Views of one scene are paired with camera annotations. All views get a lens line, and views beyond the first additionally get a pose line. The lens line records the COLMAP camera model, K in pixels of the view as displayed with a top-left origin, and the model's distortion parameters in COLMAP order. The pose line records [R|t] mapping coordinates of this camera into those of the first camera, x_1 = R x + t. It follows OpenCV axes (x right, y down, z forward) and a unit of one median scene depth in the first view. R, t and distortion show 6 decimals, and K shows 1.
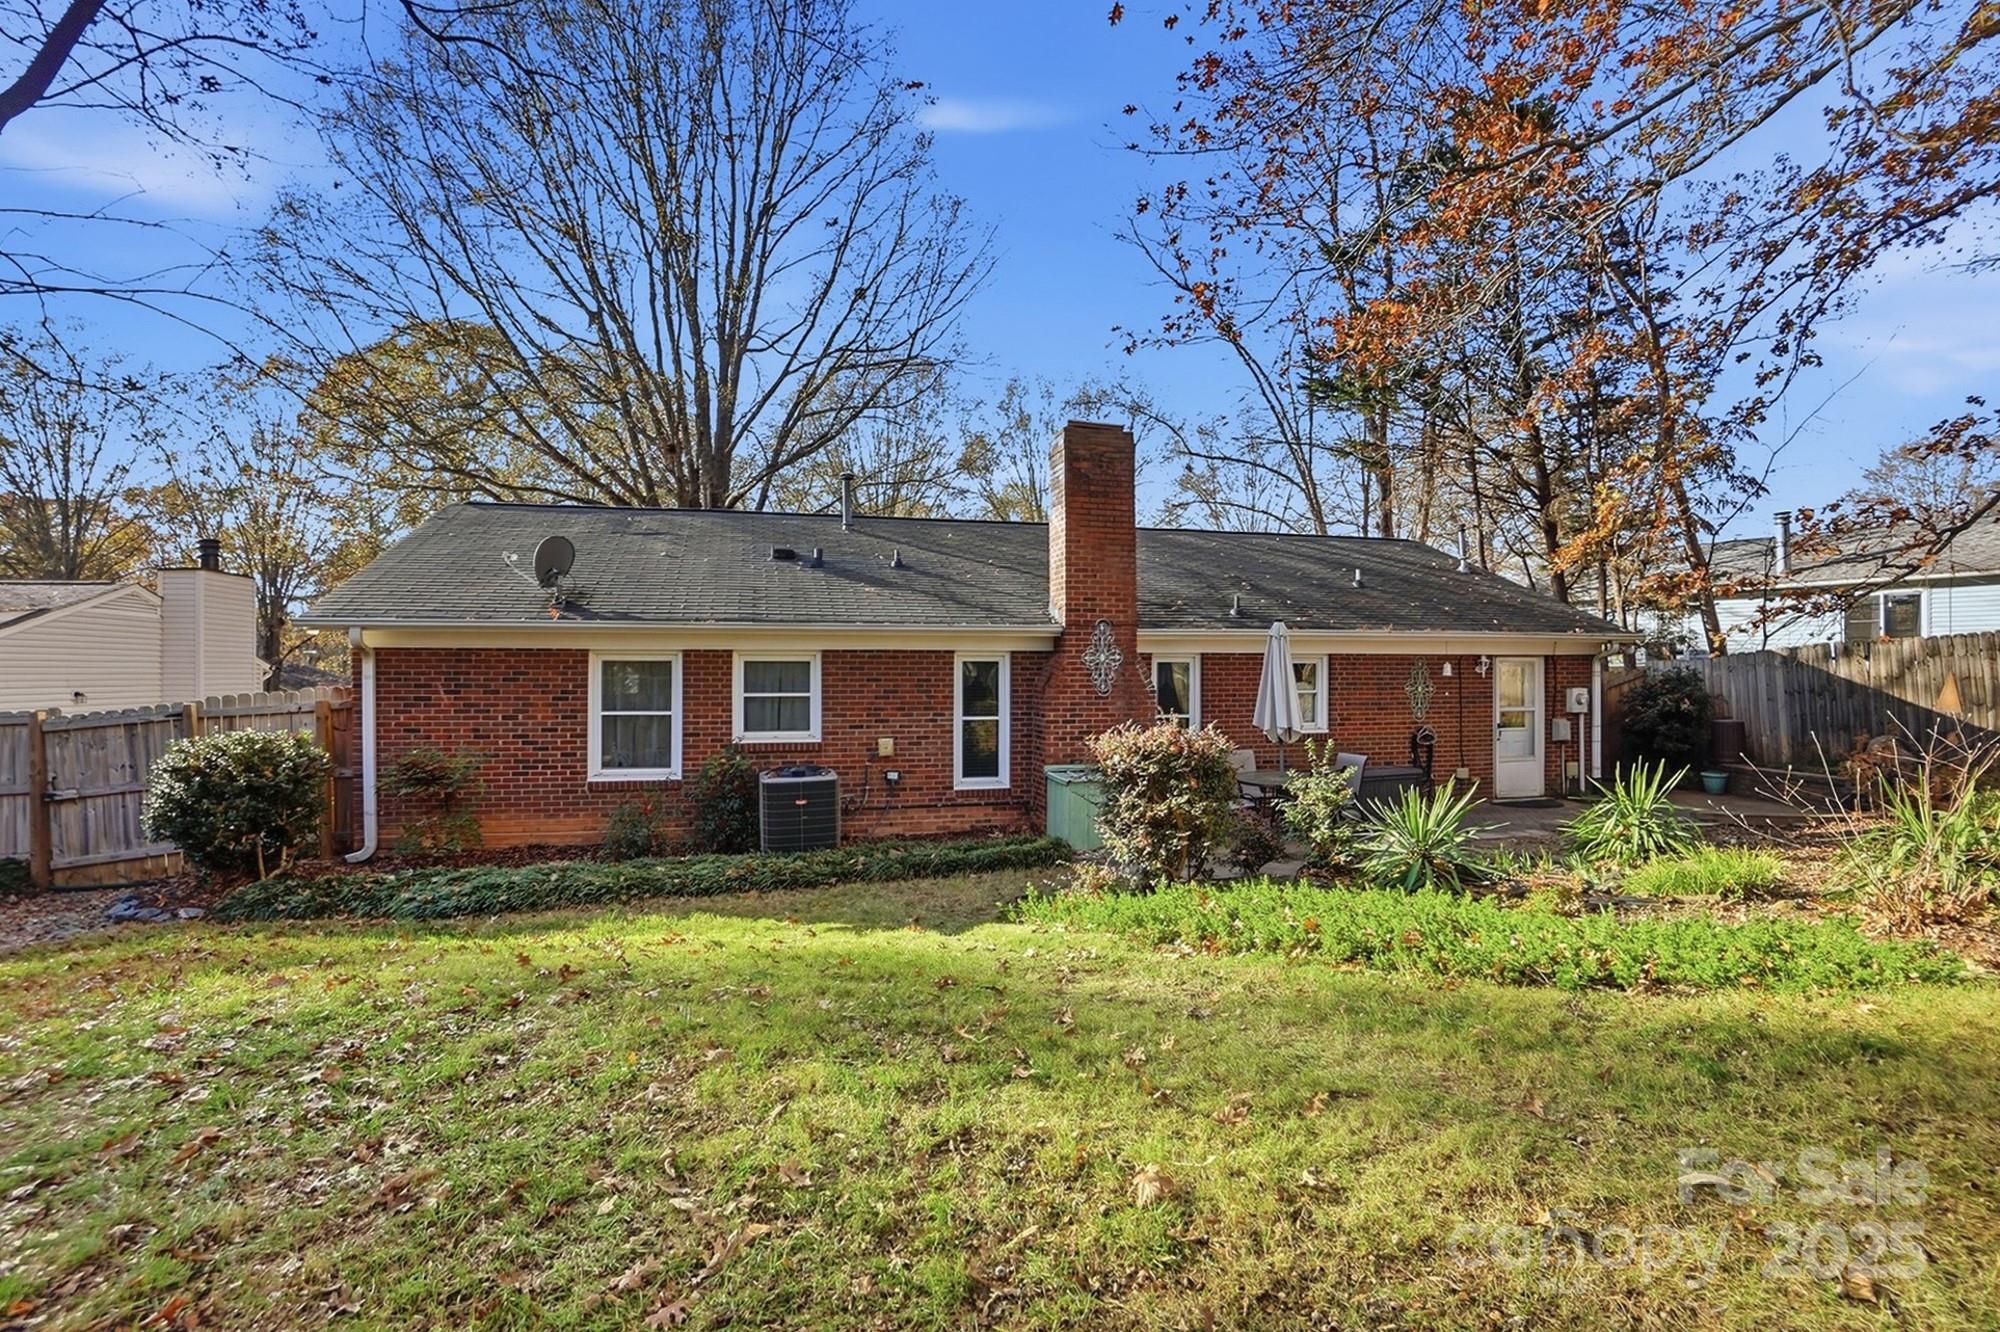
lens RADIAL K [[973.7, 0, 999.3], [0, 973.7, 608.0], [0, 0, 1]] dist [0.002330, -0.000268]
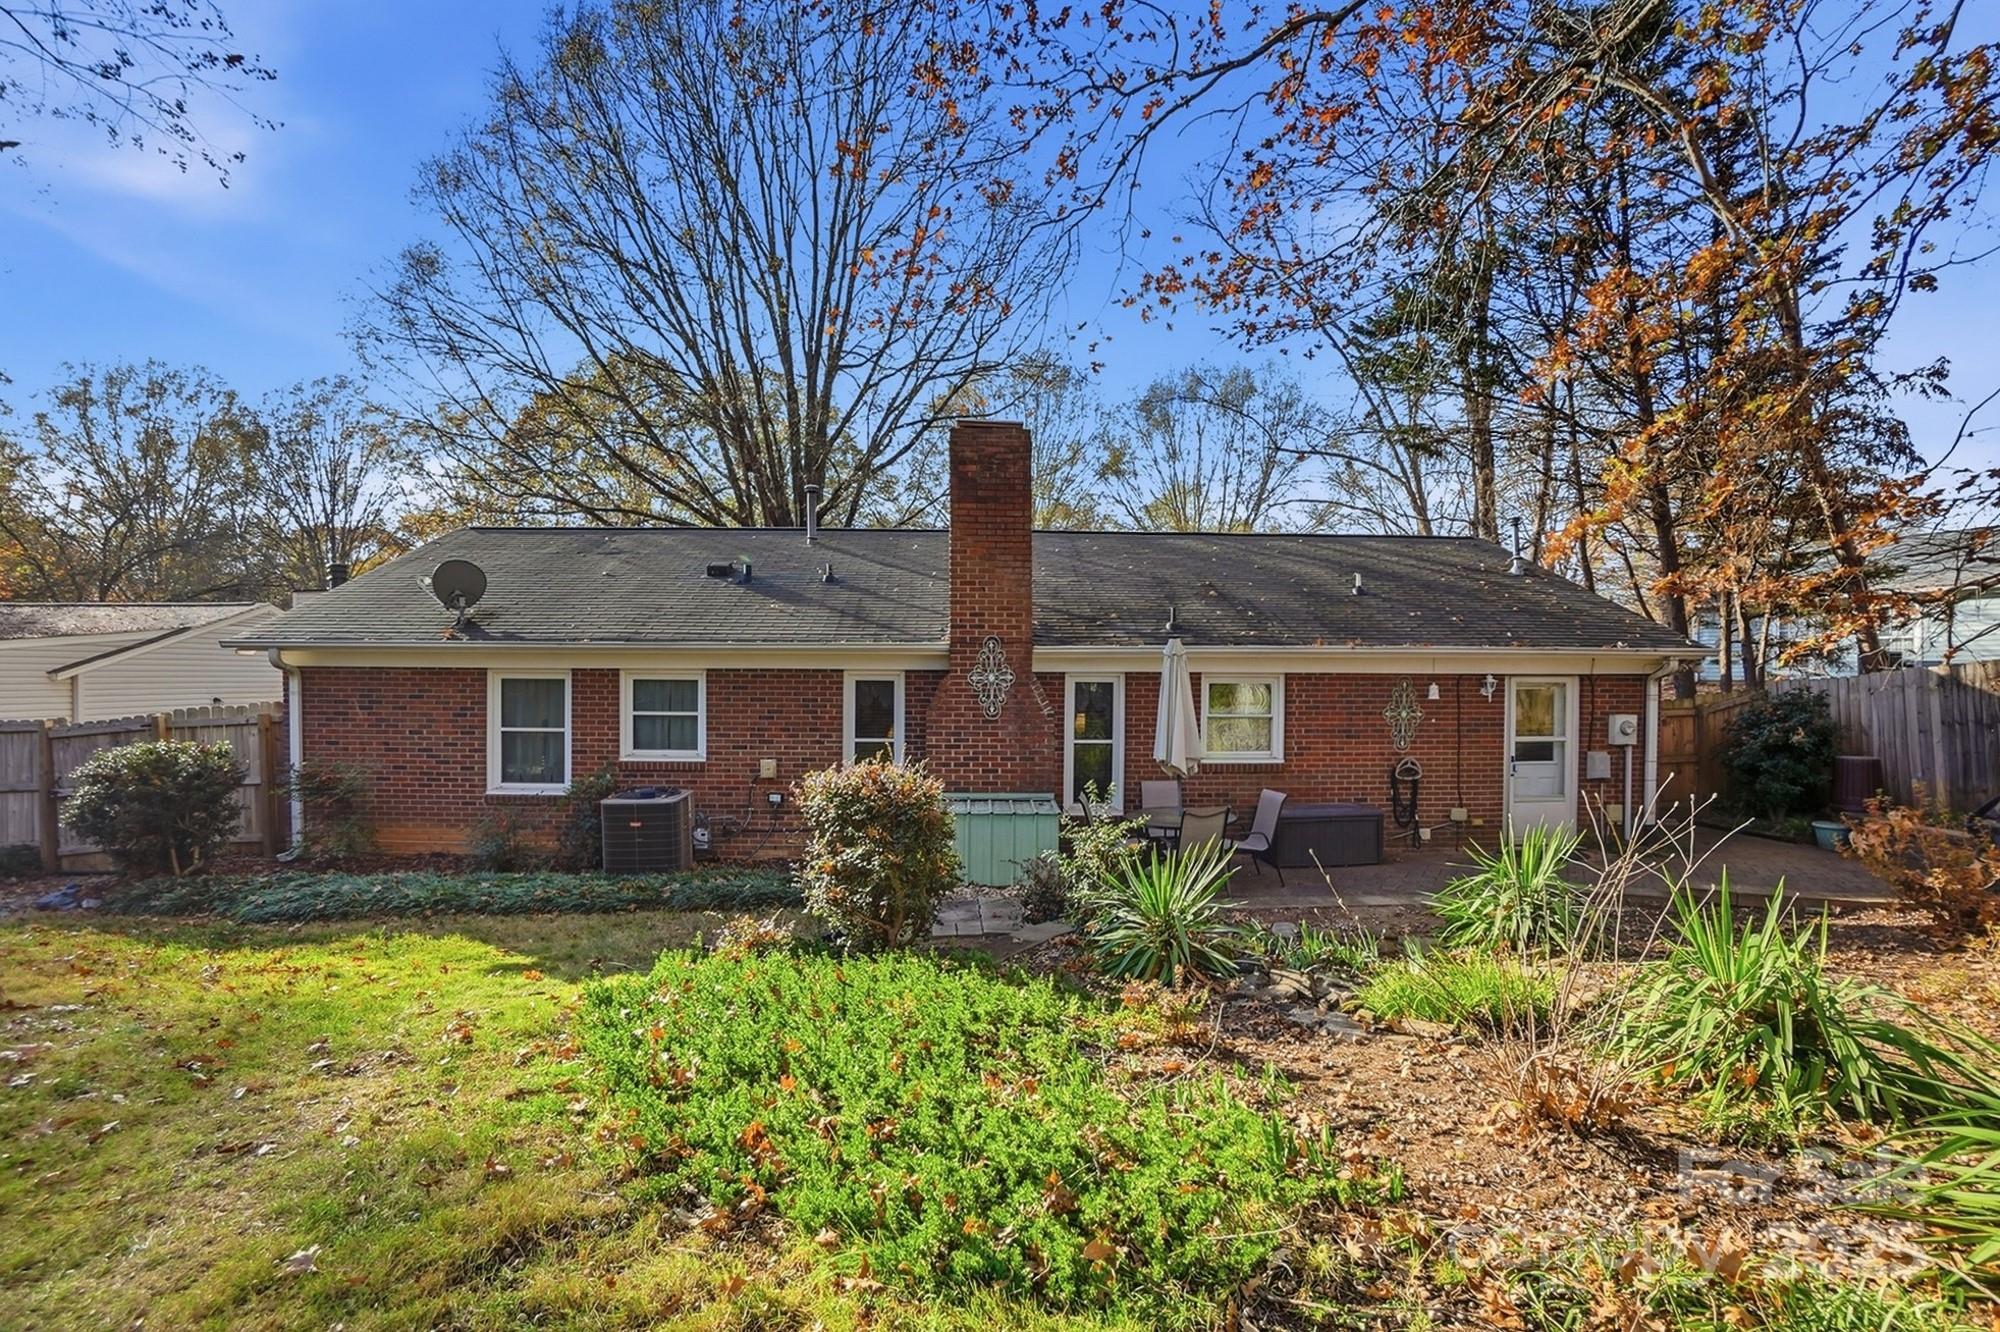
lens RADIAL K [[945.1, 0, 988.6], [0, 945.1, 650.1], [0, 0, 1]] dist [-0.003977, 0.000822]
pose [[0.973978, -0.000904, -0.226640, 0.312093], [0.009404, 0.999292, 0.036424, -0.007630], [0.226446, -0.037608, 0.973297, 0.136356]]
